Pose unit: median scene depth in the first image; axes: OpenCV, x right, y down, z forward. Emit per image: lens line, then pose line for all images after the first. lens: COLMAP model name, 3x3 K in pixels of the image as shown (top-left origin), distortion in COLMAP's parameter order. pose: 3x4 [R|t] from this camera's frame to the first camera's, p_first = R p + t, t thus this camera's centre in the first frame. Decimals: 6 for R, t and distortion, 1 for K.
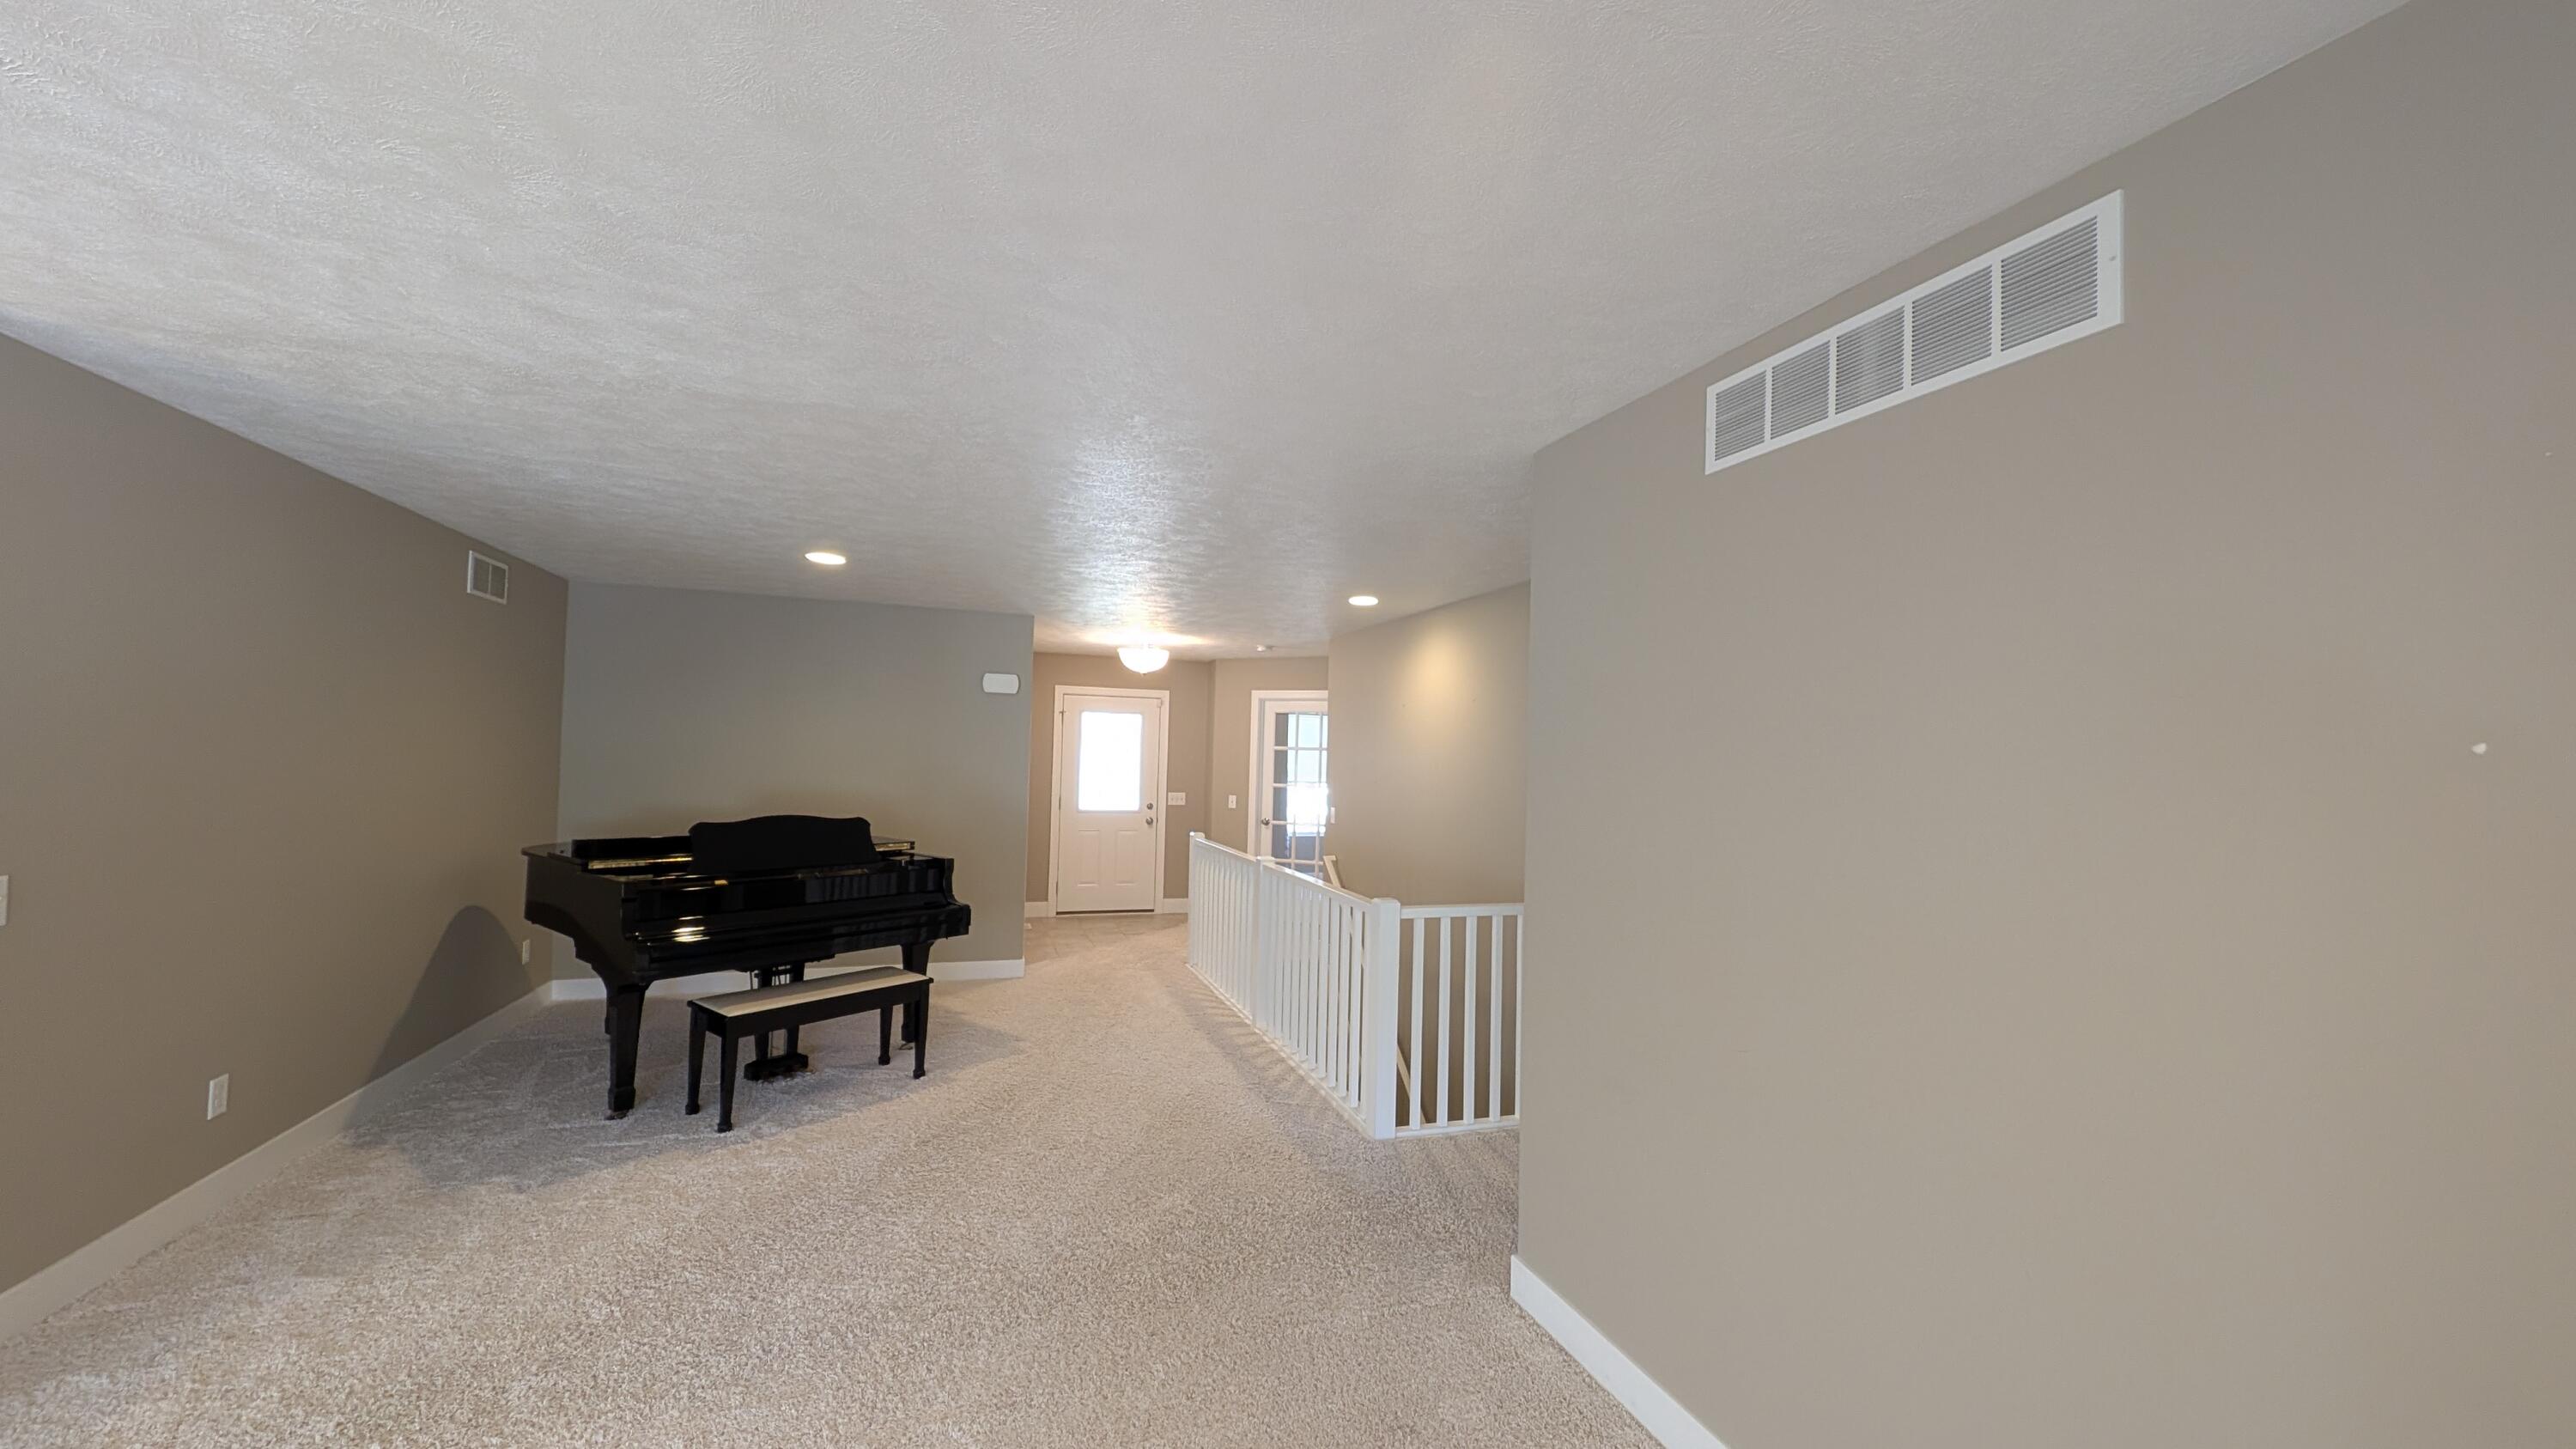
lens RADIAL K [[957.9, 0, 1285.2], [0, 957.9, 709.9], [0, 0, 1]] dist [0.004464, -0.002527]
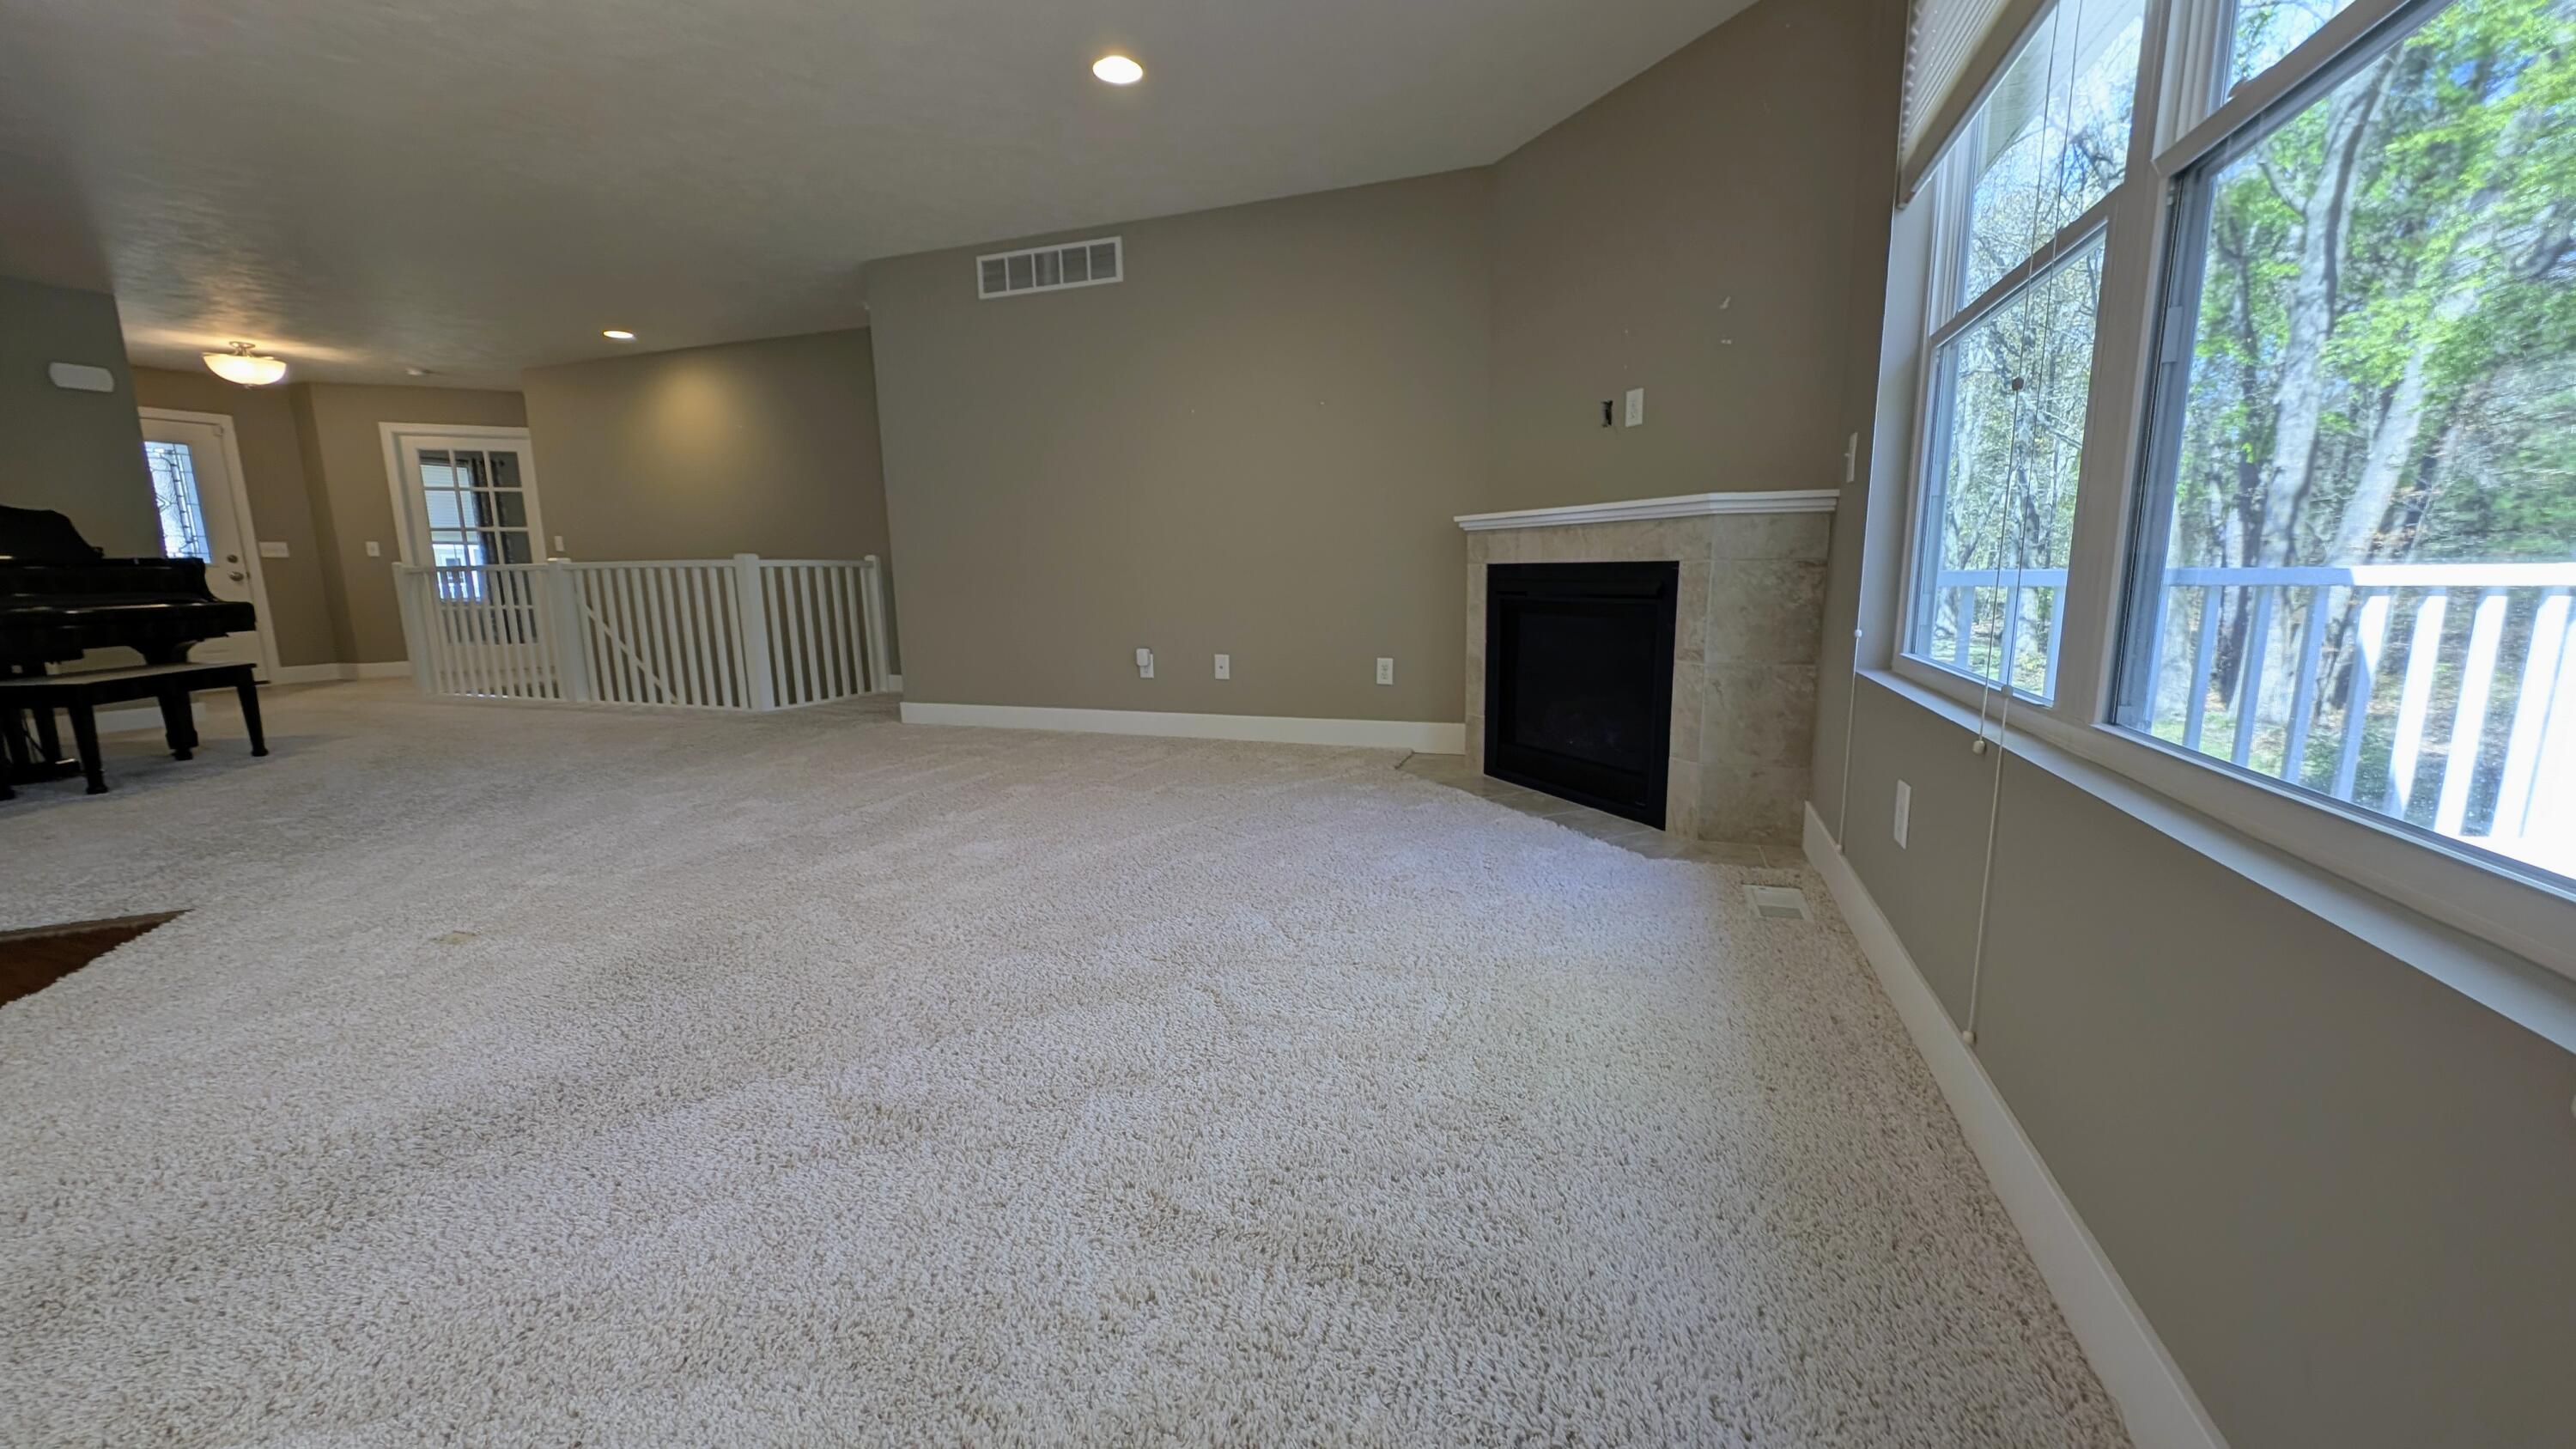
lens RADIAL K [[957.9, 0, 1296.2], [0, 957.9, 730.3], [0, 0, 1]] dist [0.004464, -0.002527]
pose [[0.627858, -0.165214, 0.760591, -0.530766], [-0.009555, 0.975502, 0.219784, 0.129567], [-0.778269, -0.145260, 0.610898, -0.596364]]
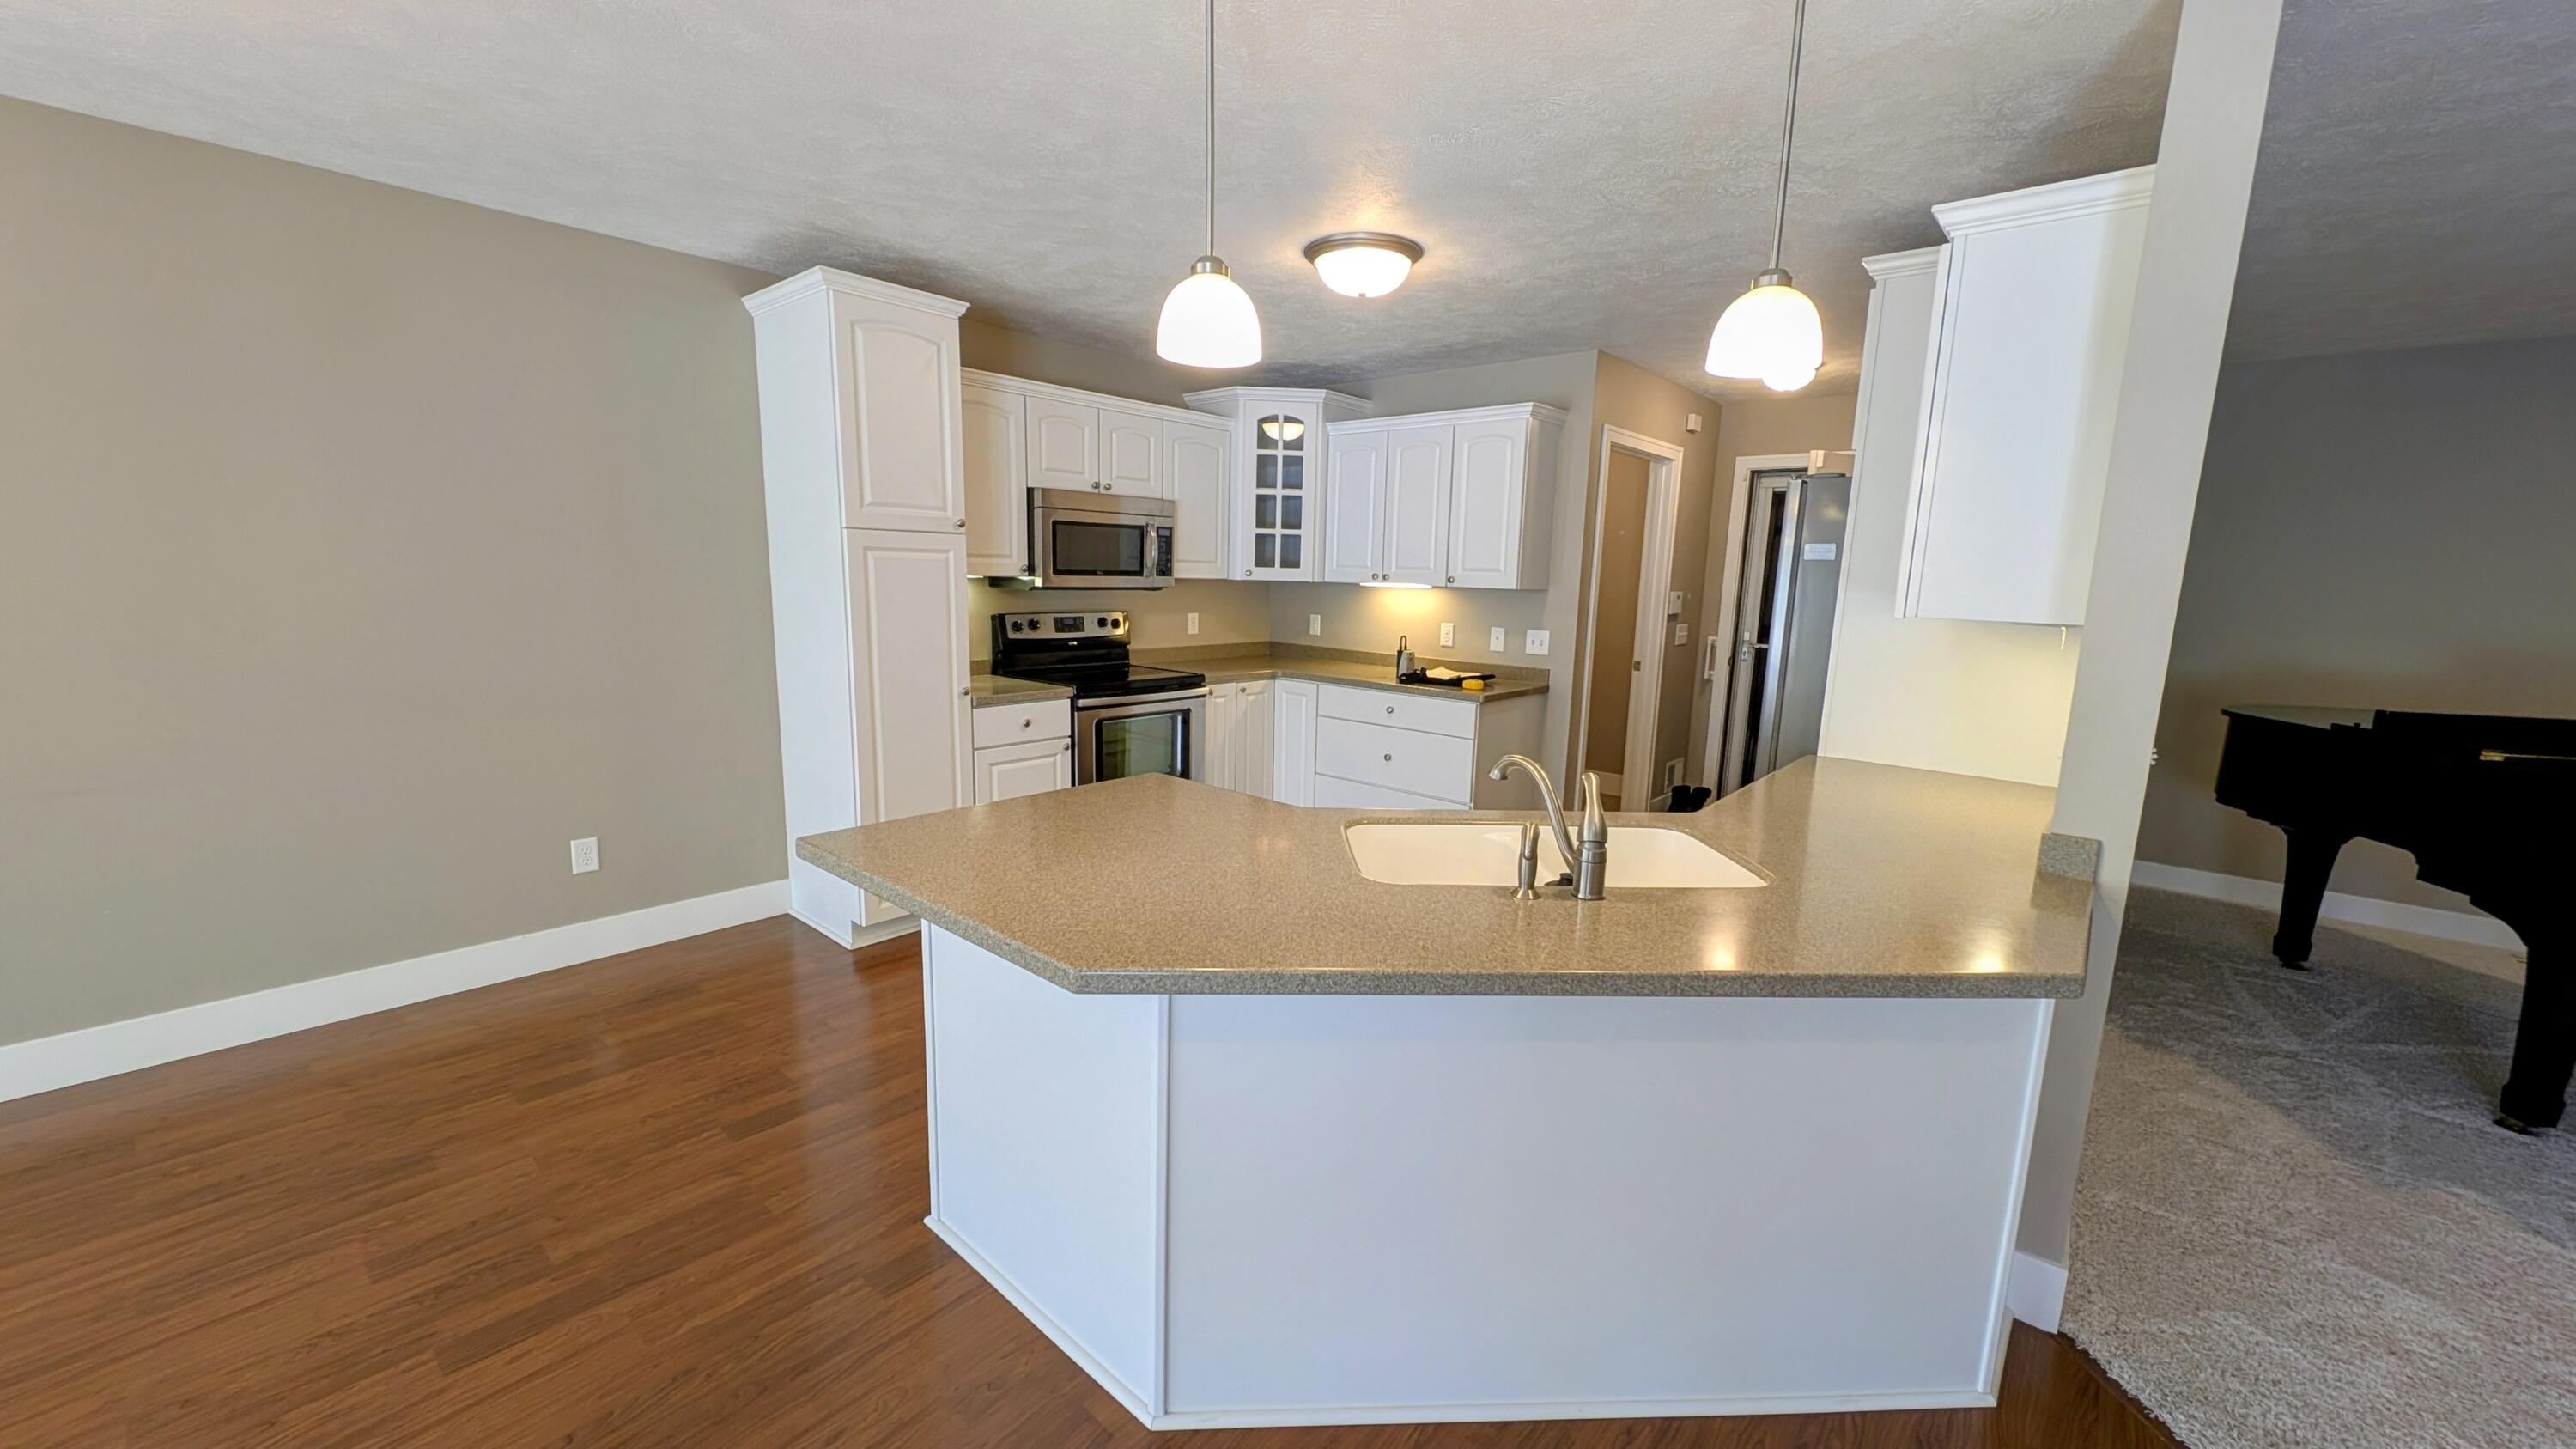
lens RADIAL K [[957.9, 0, 1301.8], [0, 957.9, 728.8], [0, 0, 1]] dist [0.004464, -0.002527]
pose [[0.502670, 0.133345, -0.854133, -0.584317], [0.026714, 0.985164, 0.169523, 0.009295], [0.864066, -0.108031, 0.491650, -0.040743]]
